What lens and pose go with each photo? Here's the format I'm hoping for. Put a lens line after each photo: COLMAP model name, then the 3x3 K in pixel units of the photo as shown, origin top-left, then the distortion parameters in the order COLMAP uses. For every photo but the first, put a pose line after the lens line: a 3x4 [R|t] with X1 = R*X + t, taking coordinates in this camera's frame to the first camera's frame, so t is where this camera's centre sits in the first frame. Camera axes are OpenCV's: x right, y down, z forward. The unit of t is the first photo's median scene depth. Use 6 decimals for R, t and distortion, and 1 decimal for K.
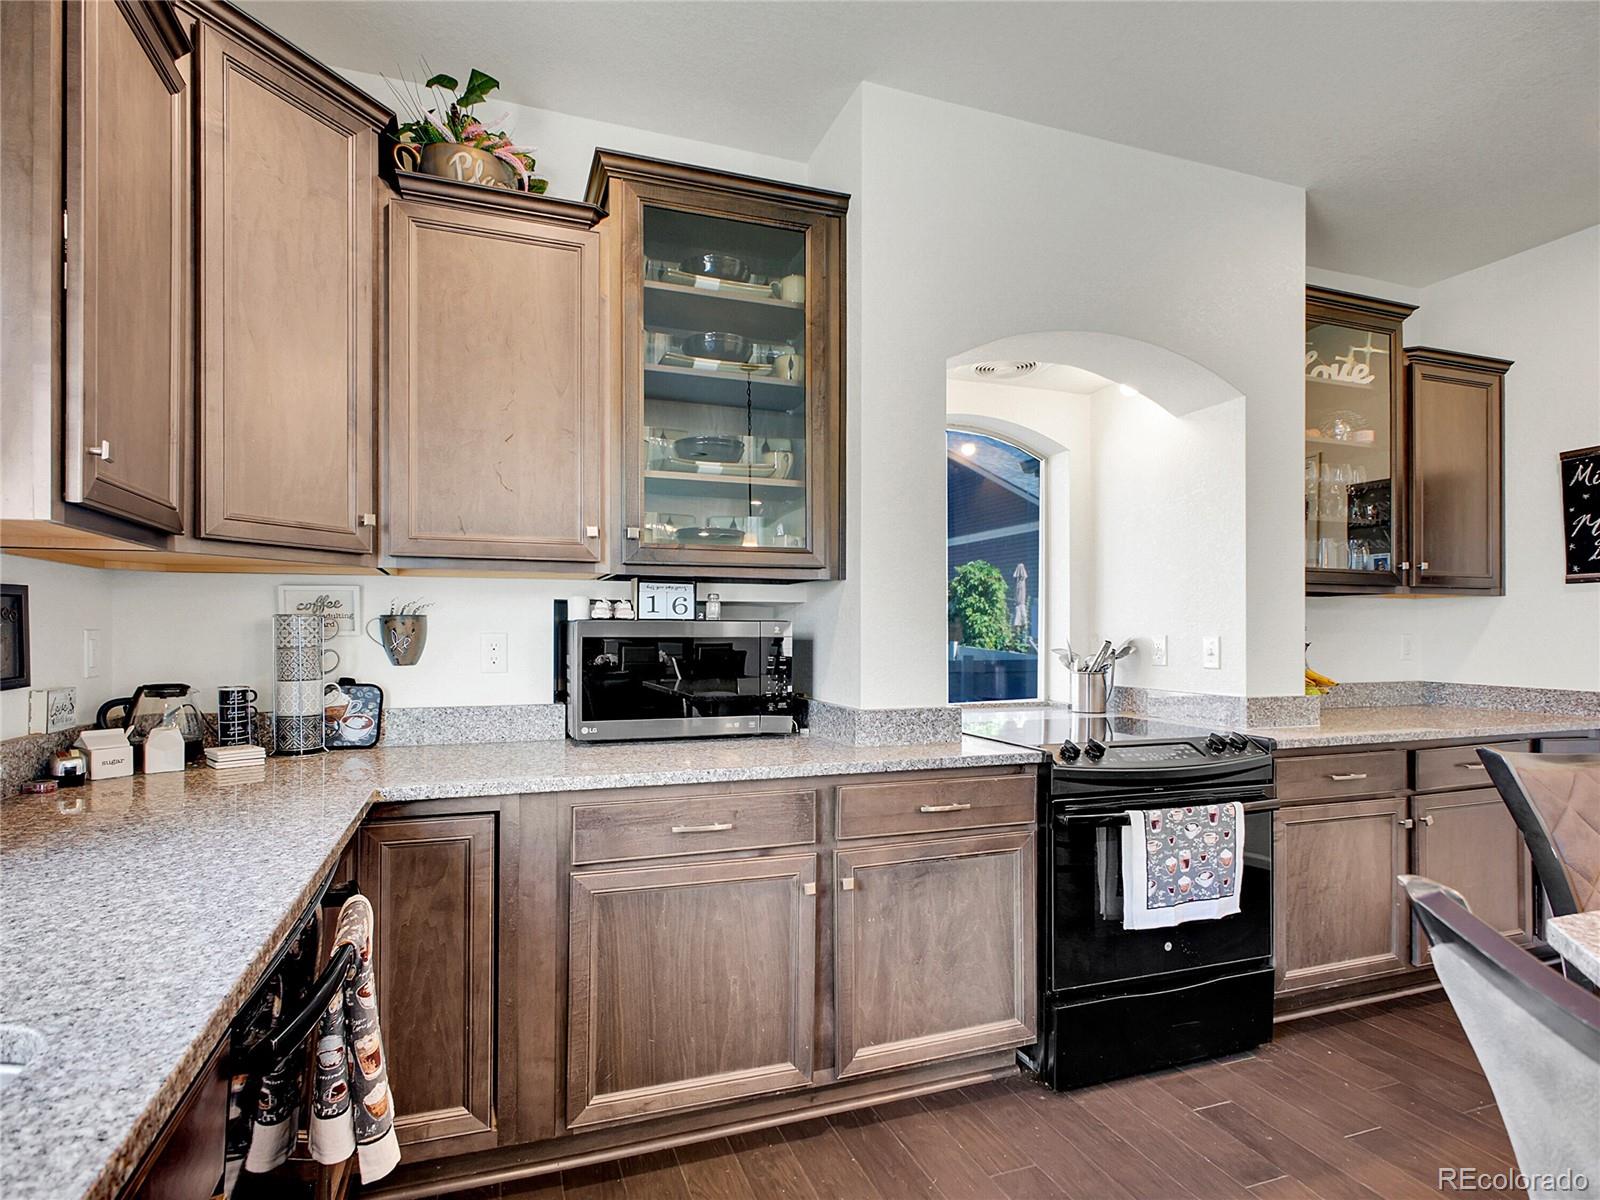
lens RADIAL K [[839.7, 0, 796.0], [0, 839.7, 632.3], [0, 0, 1]] dist [-0.000112, -0.000217]
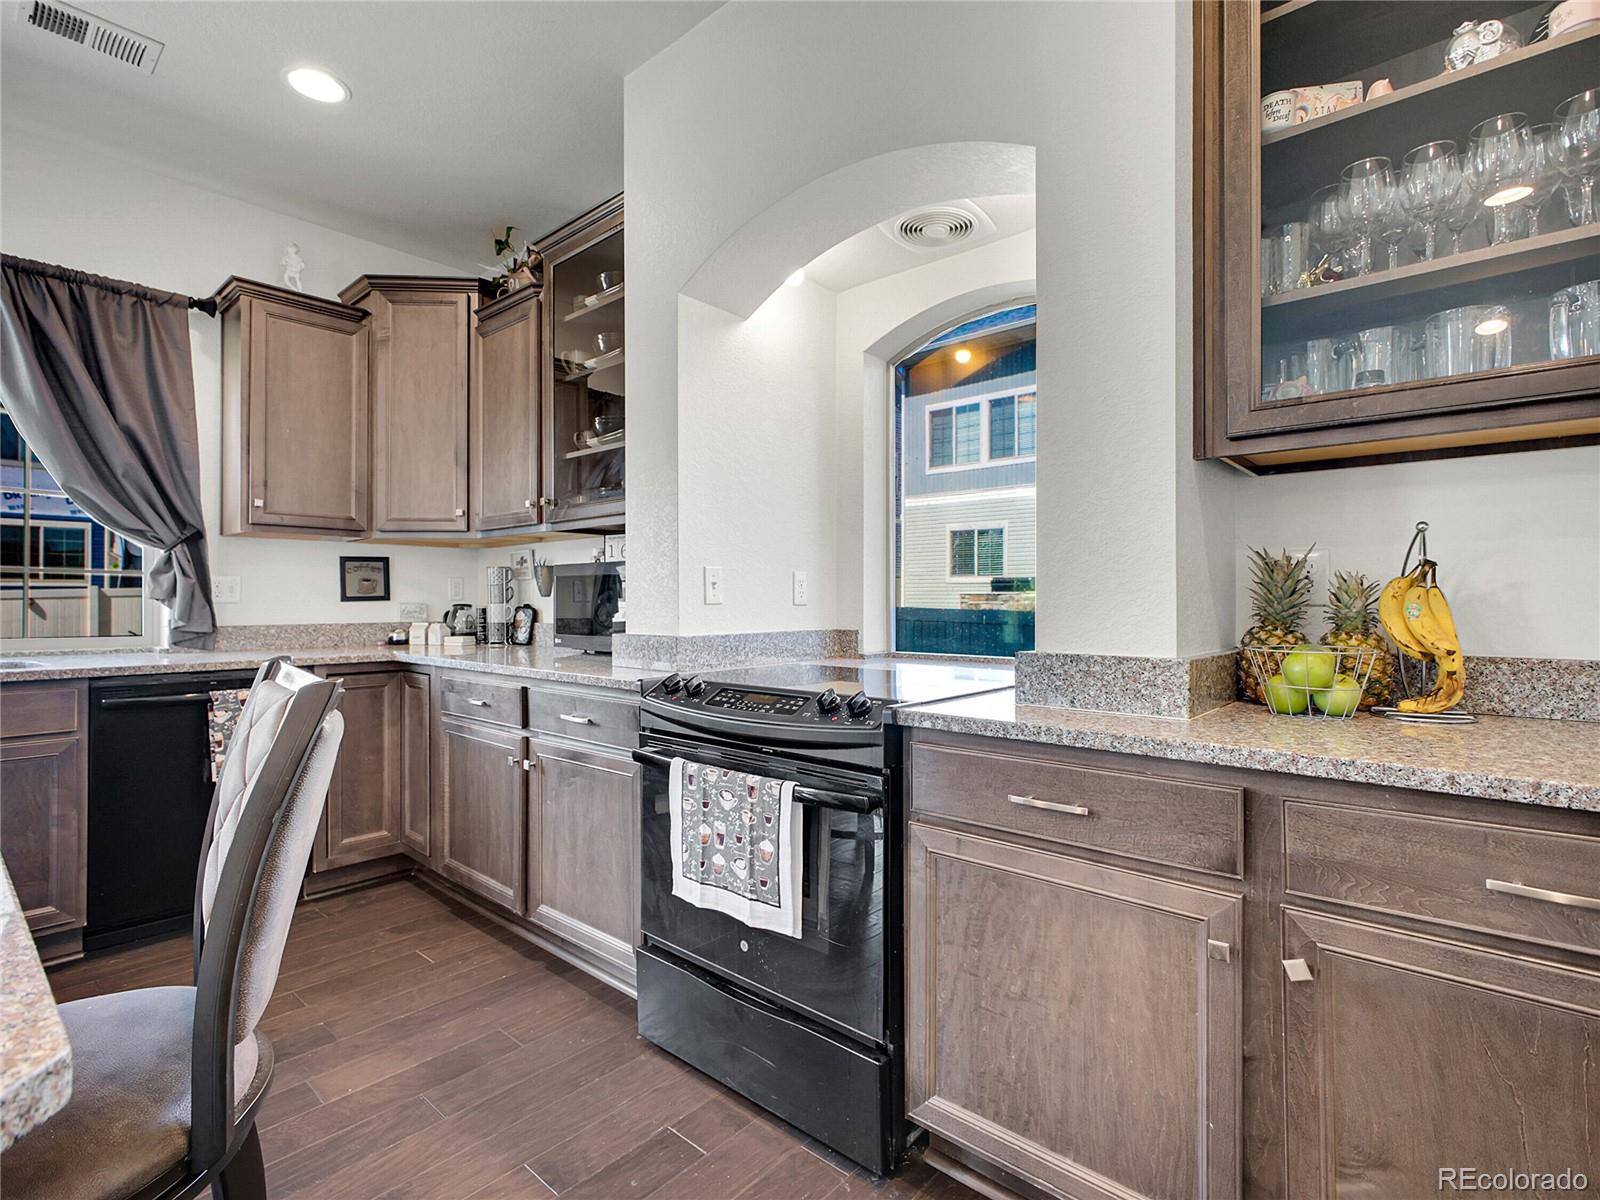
lens RADIAL K [[800.7, 0, 788.1], [0, 800.7, 595.1], [0, 0, 1]] dist [-0.001251, -0.000237]
pose [[0.473761, -0.006195, -0.880632, 1.183111], [-0.003125, 0.999957, -0.008716, 0.051287], [0.880648, 0.006881, 0.473722, 0.706087]]
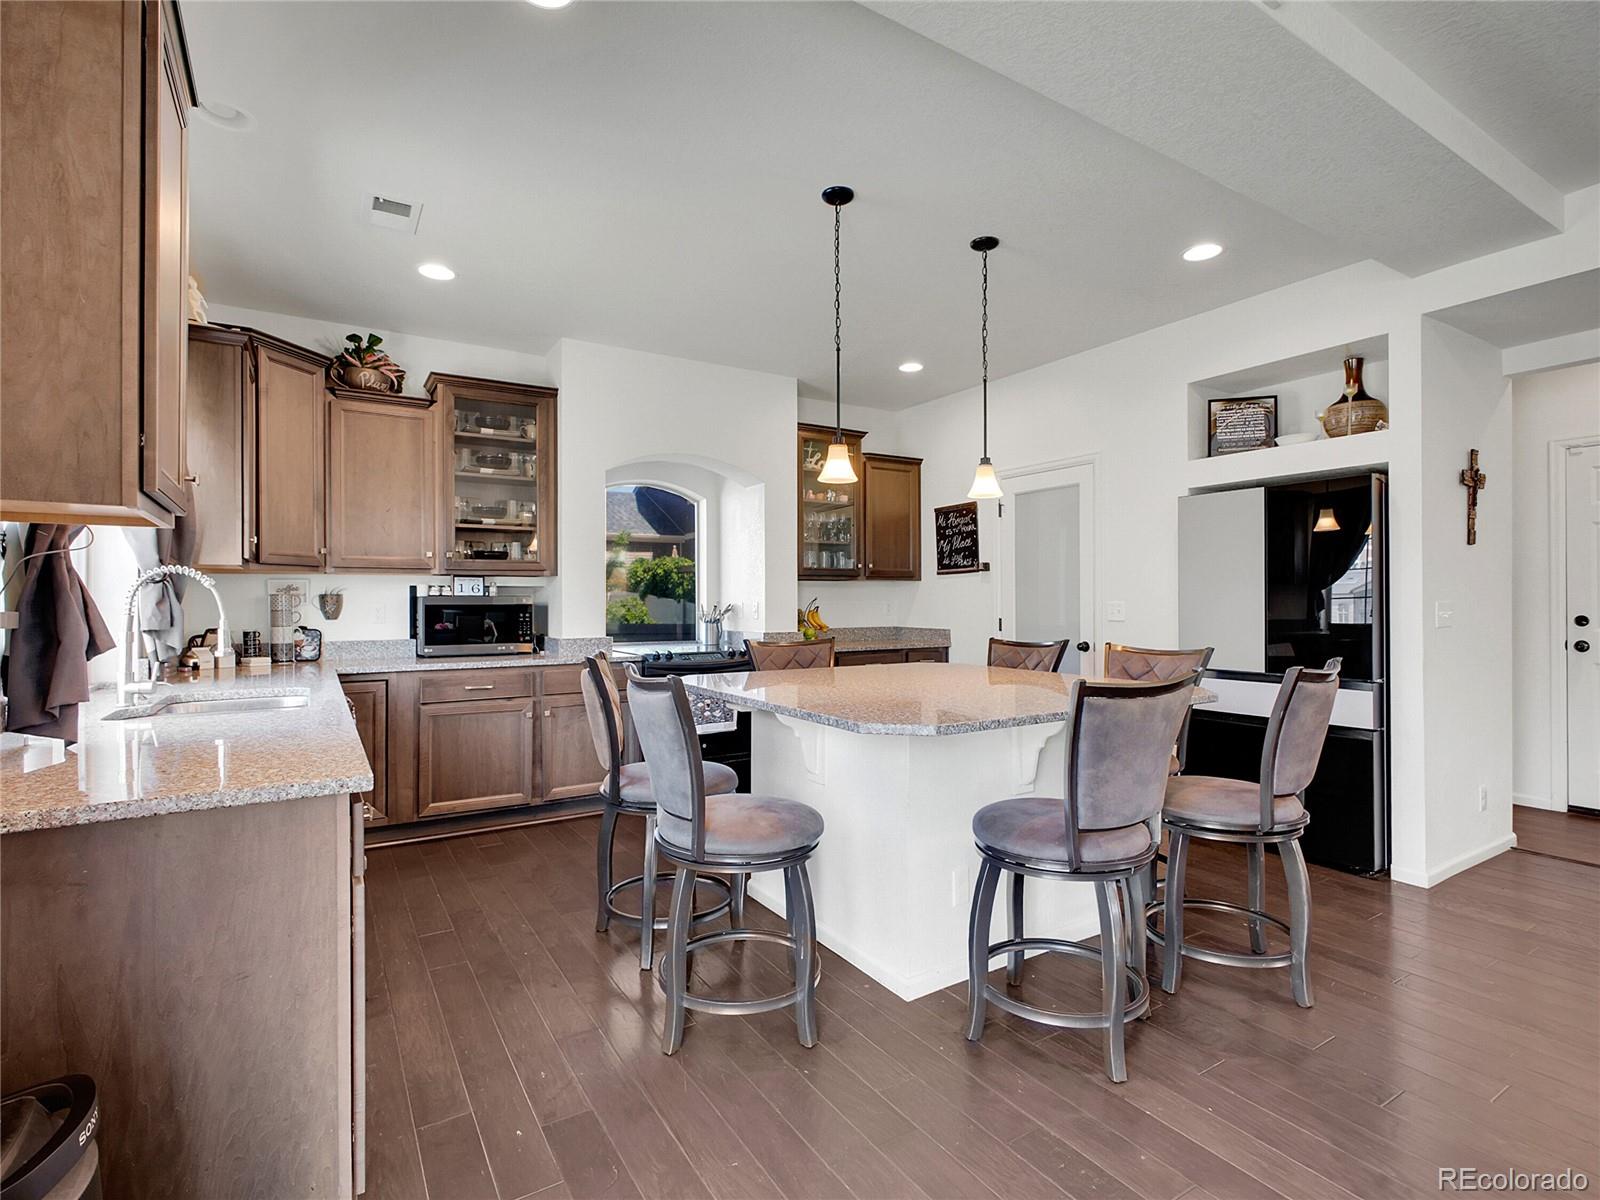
lens RADIAL K [[1044.2, 0, 800.0], [0, 1044.2, 600.0], [0, 0, 1]] dist [-0.000557, -0.000017]
pose [[0.995392, -0.005874, 0.095706, 0.409136], [0.006477, 0.999961, -0.005984, 0.015287], [-0.095668, 0.006576, 0.995392, -1.607755]]
